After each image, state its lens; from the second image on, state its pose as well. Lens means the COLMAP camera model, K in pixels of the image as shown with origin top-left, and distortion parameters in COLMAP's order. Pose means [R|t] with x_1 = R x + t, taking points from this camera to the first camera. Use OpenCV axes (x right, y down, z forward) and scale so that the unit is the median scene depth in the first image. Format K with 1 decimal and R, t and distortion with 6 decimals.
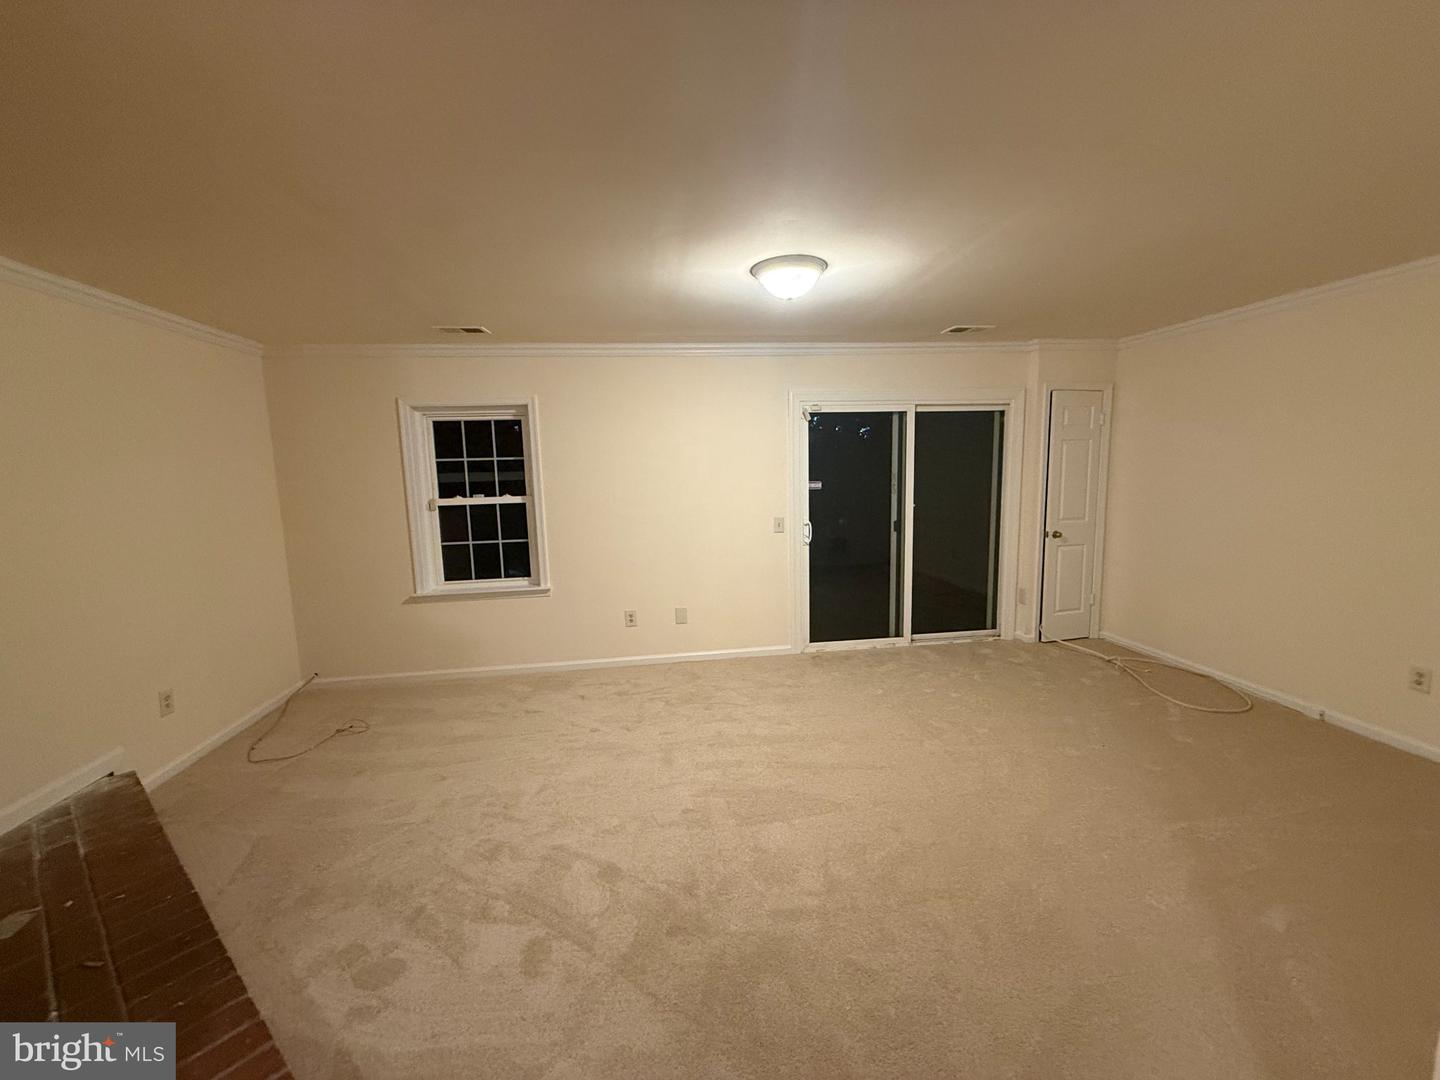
lens RADIAL K [[584.8, 0, 713.5], [0, 584.8, 537.2], [0, 0, 1]] dist [-0.001165, -0.000261]
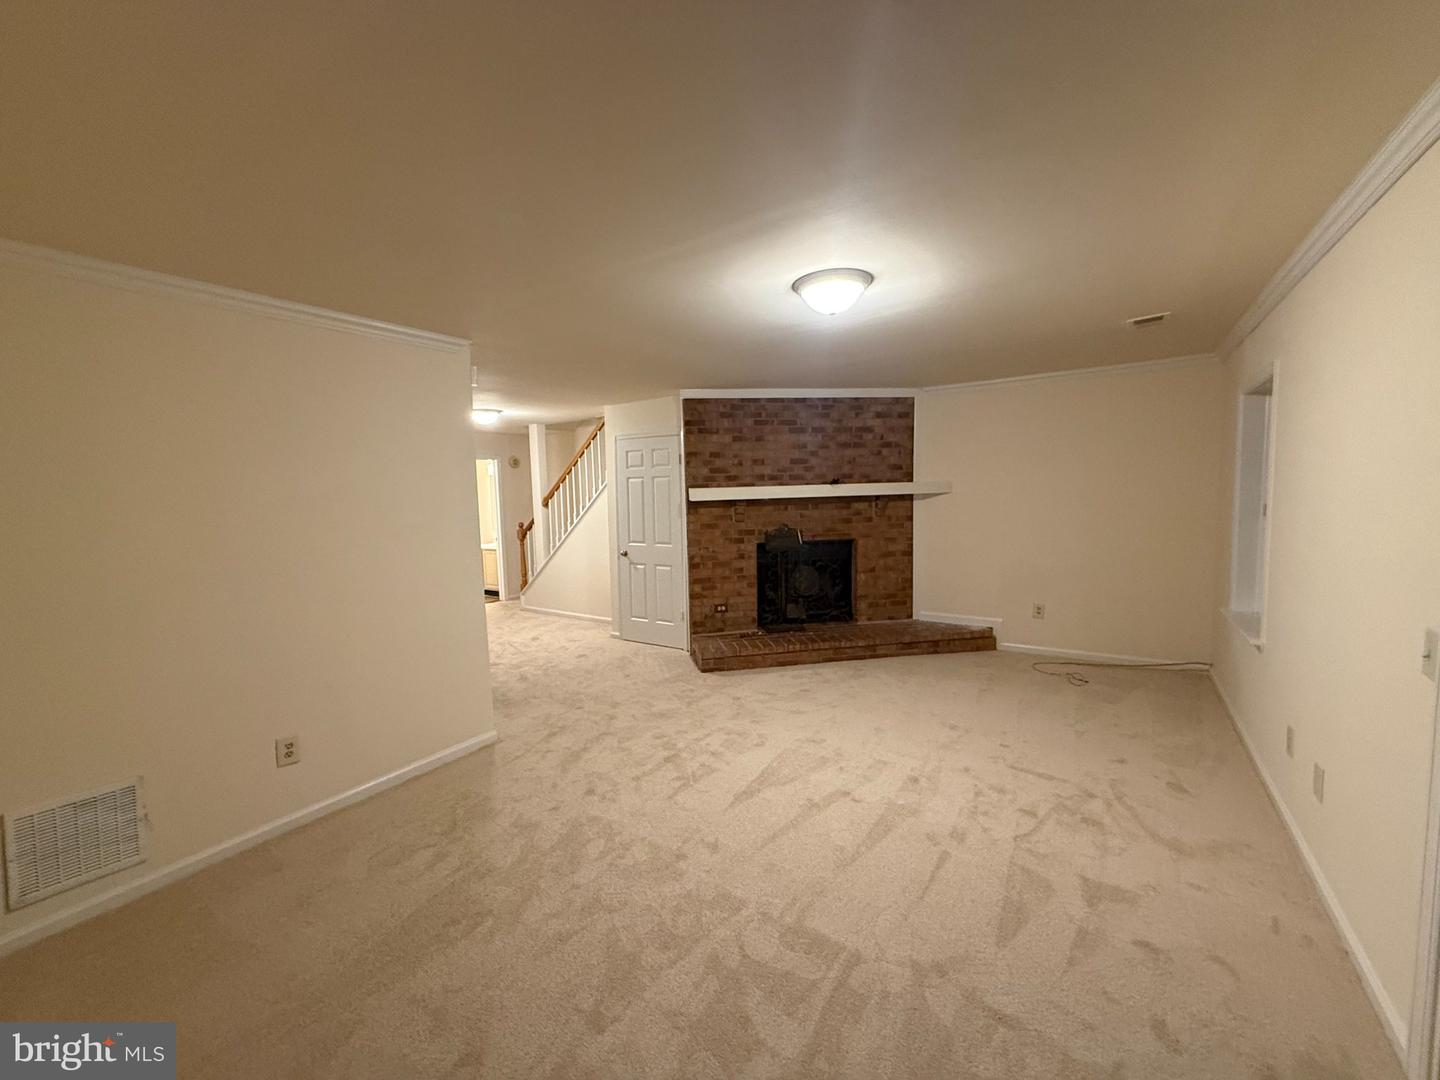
lens RADIAL K [[584.8, 0, 713.5], [0, 584.8, 537.2], [0, 0, 1]] dist [-0.001165, -0.000261]
pose [[-0.660141, 0.104474, -0.743841, 1.127902], [-0.050868, 0.981789, 0.183039, -0.229162], [0.749417, 0.158669, -0.642805, 1.683963]]
